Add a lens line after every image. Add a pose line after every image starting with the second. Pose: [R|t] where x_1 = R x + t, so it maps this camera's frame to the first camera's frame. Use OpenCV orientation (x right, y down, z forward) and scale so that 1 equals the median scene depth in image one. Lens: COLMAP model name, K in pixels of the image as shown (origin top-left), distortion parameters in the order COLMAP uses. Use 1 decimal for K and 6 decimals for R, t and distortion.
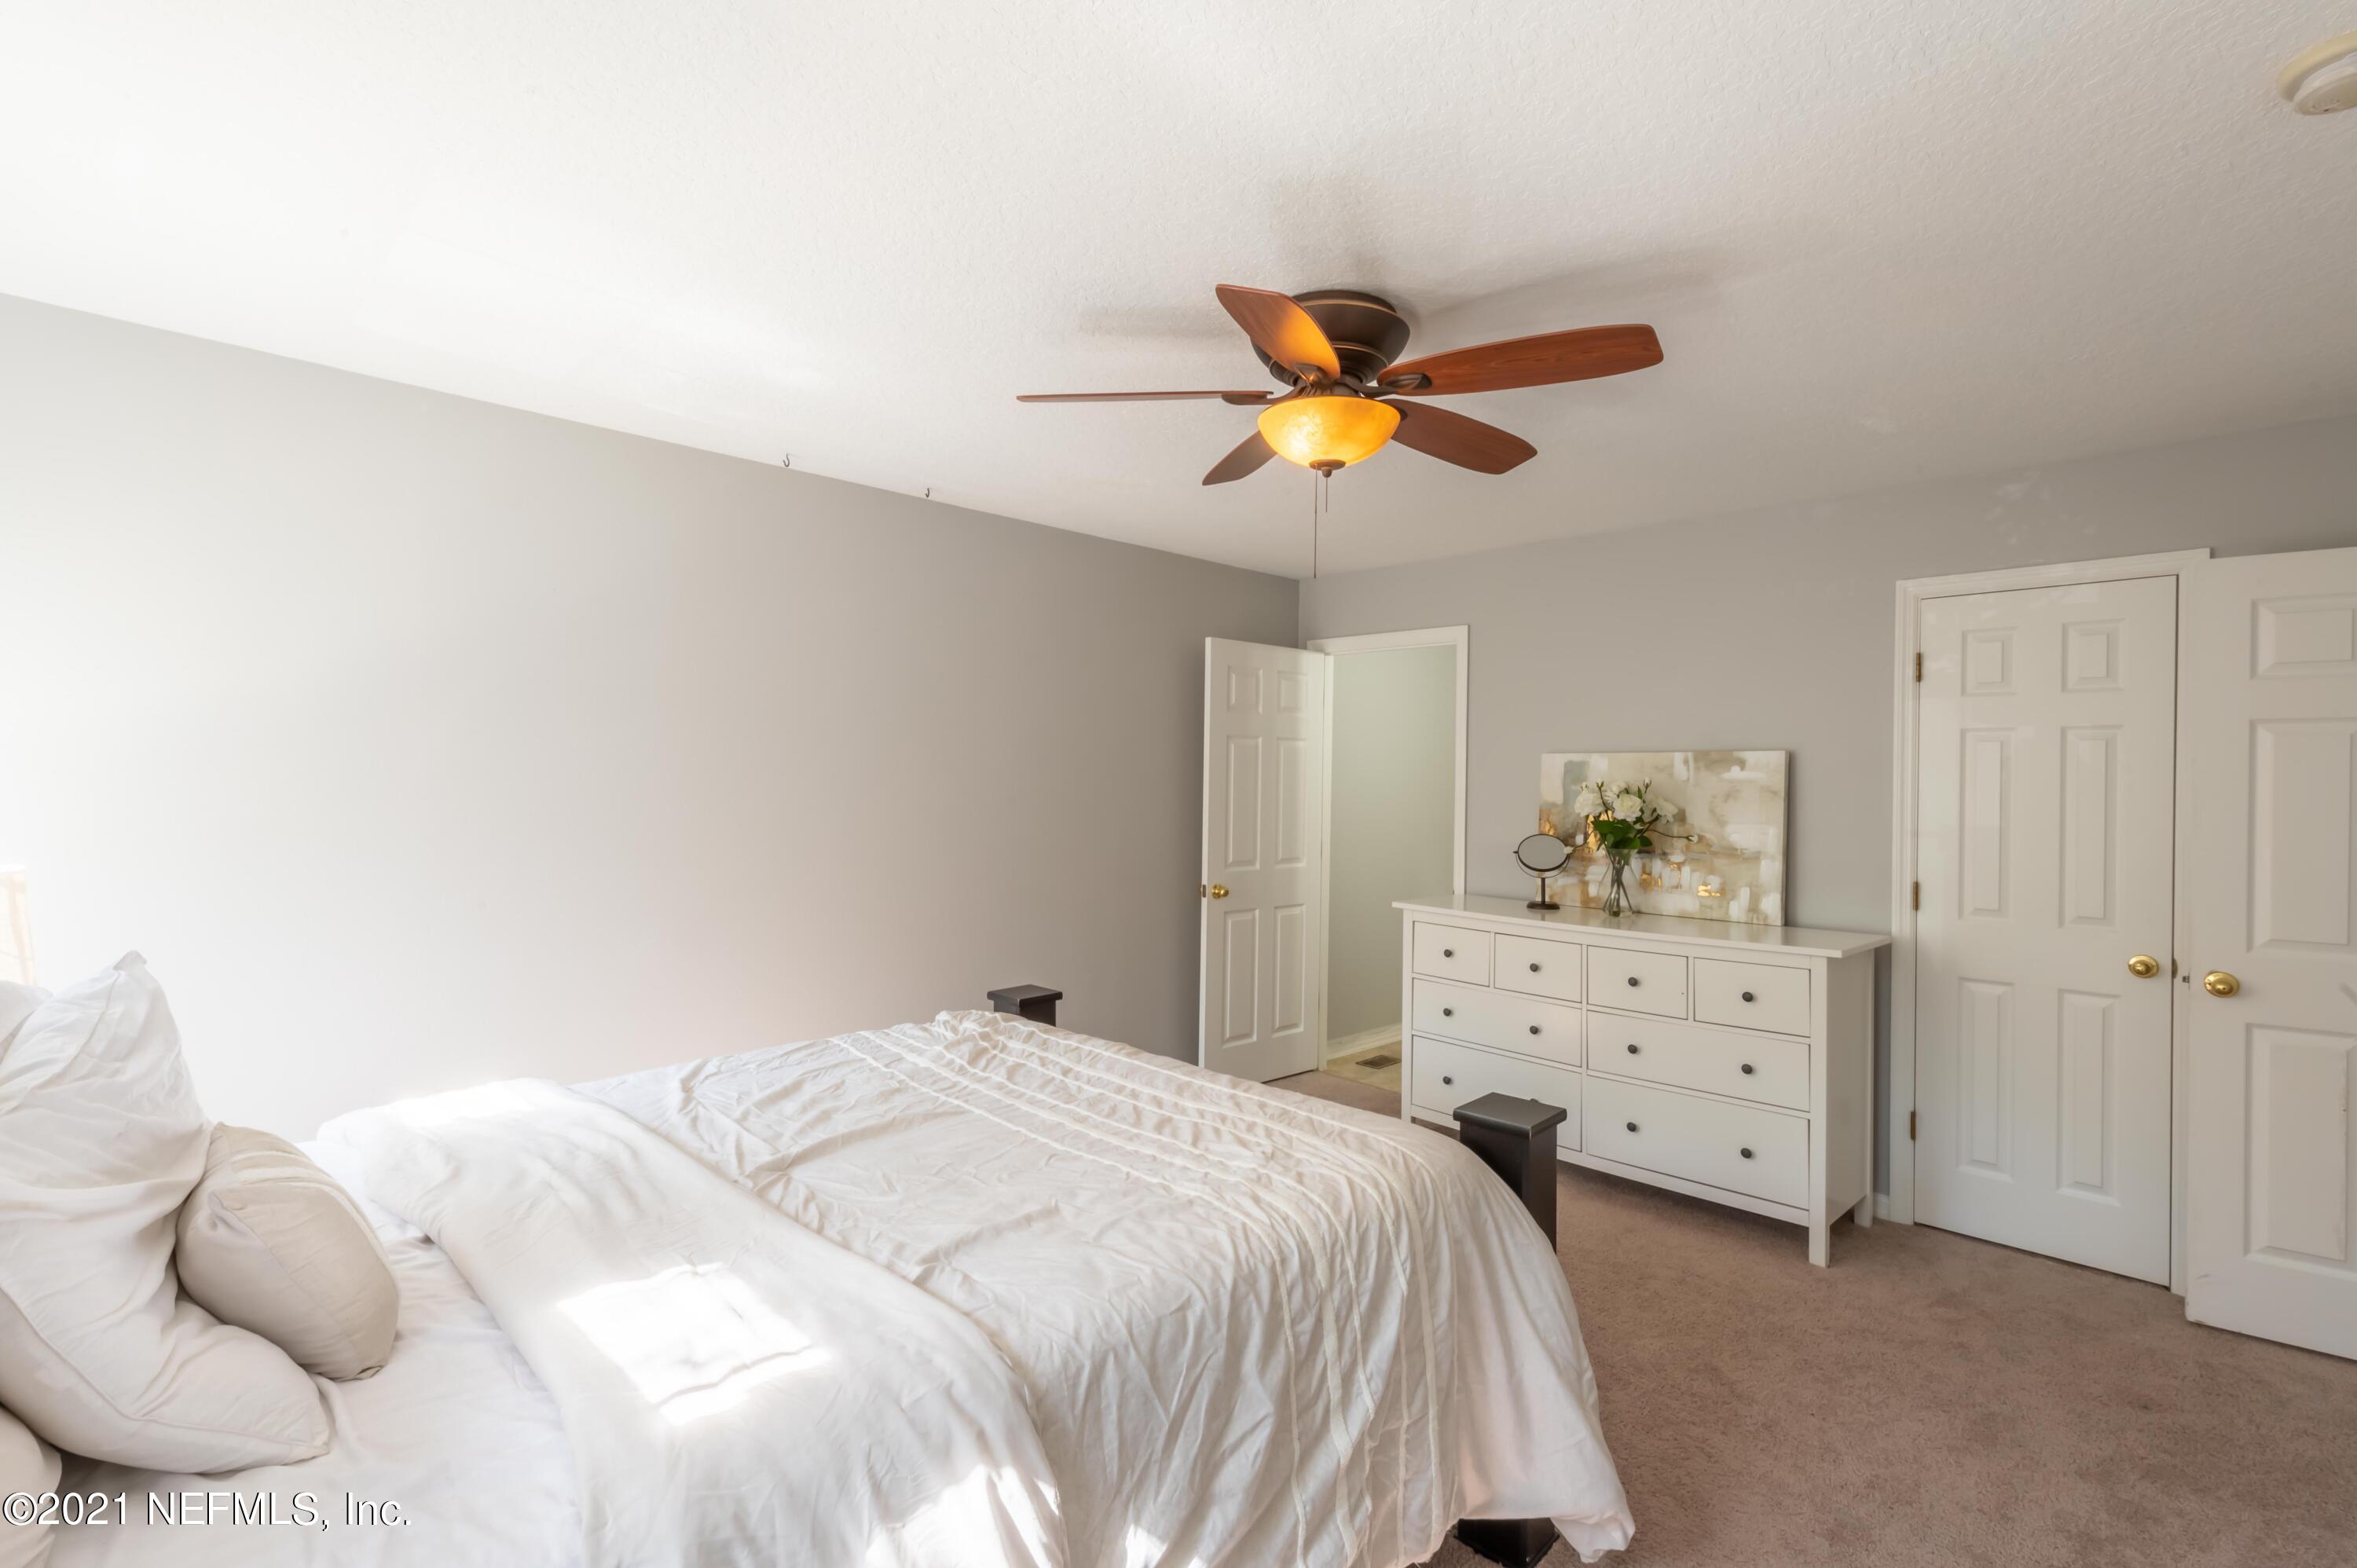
lens RADIAL K [[1107.7, 0, 1185.6], [0, 1107.7, 782.6], [0, 0, 1]] dist [0.010167, -0.001908]
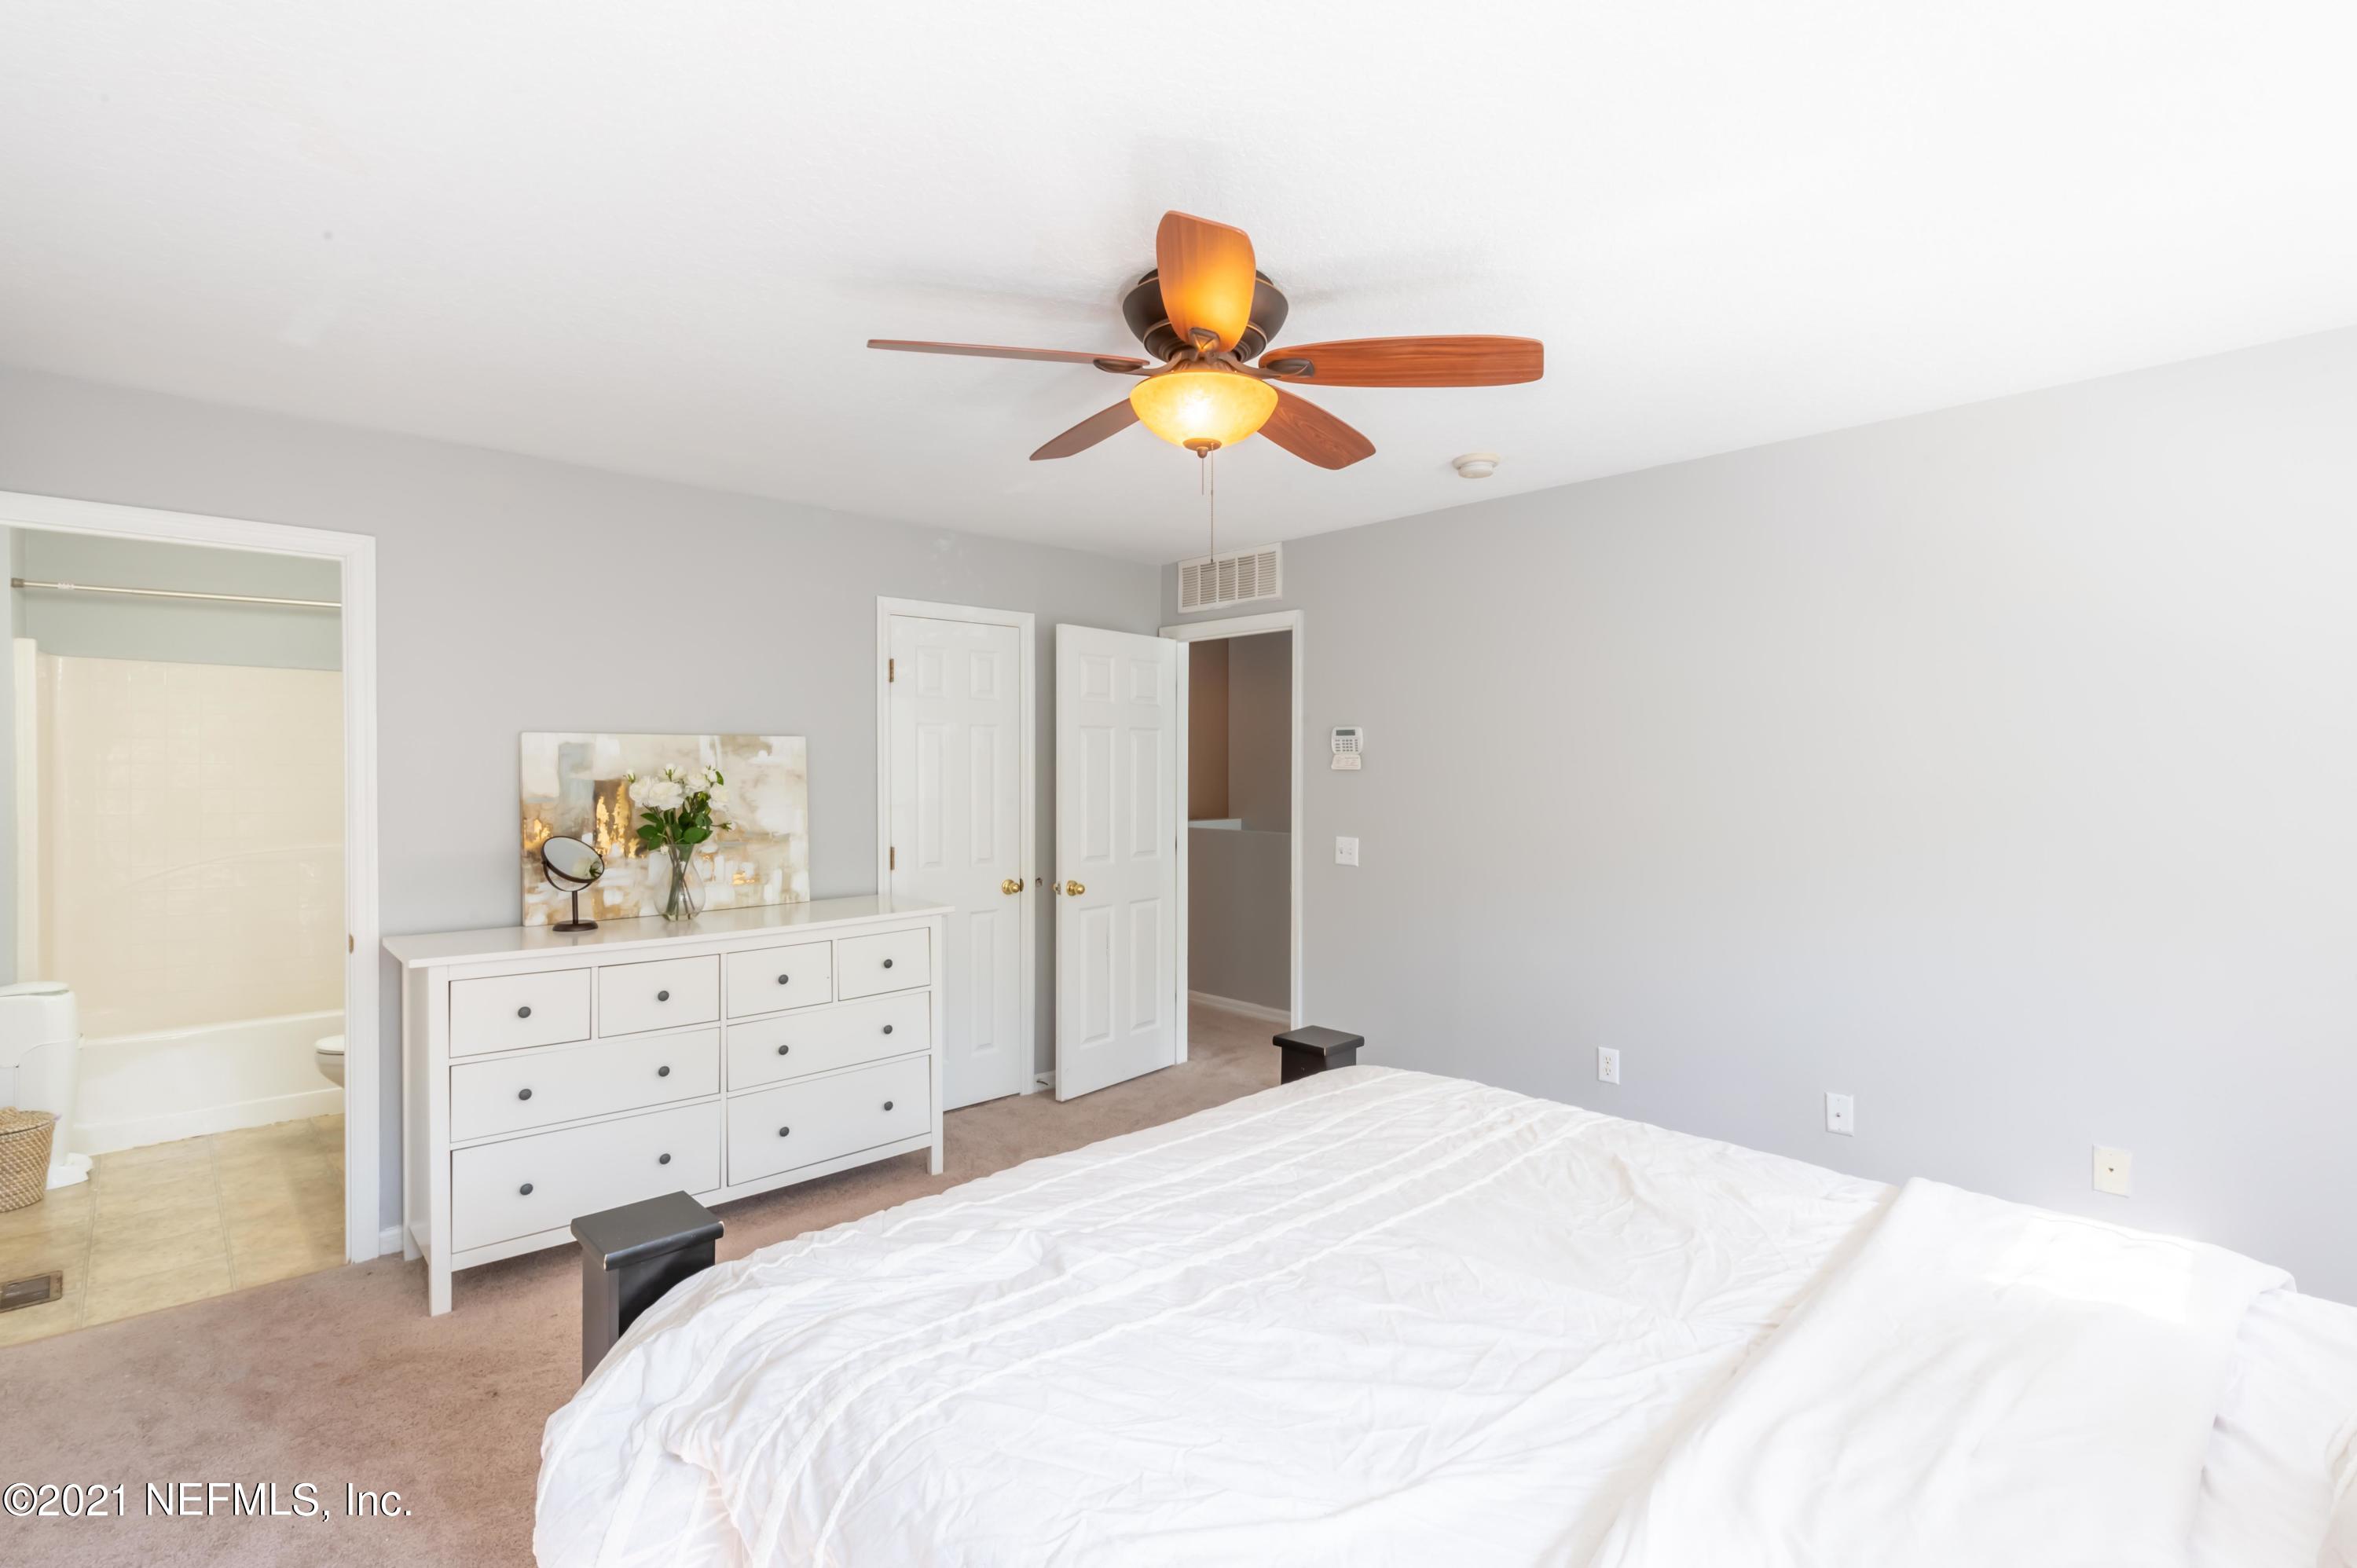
lens RADIAL K [[1107.7, 0, 1185.6], [0, 1107.7, 773.1], [0, 0, 1]] dist [0.010167, -0.001908]
pose [[0.007233, -0.020231, 0.999769, -0.503113], [0.002880, 0.999792, 0.020211, -0.013804], [-0.999970, 0.002733, 0.007290, 0.607937]]
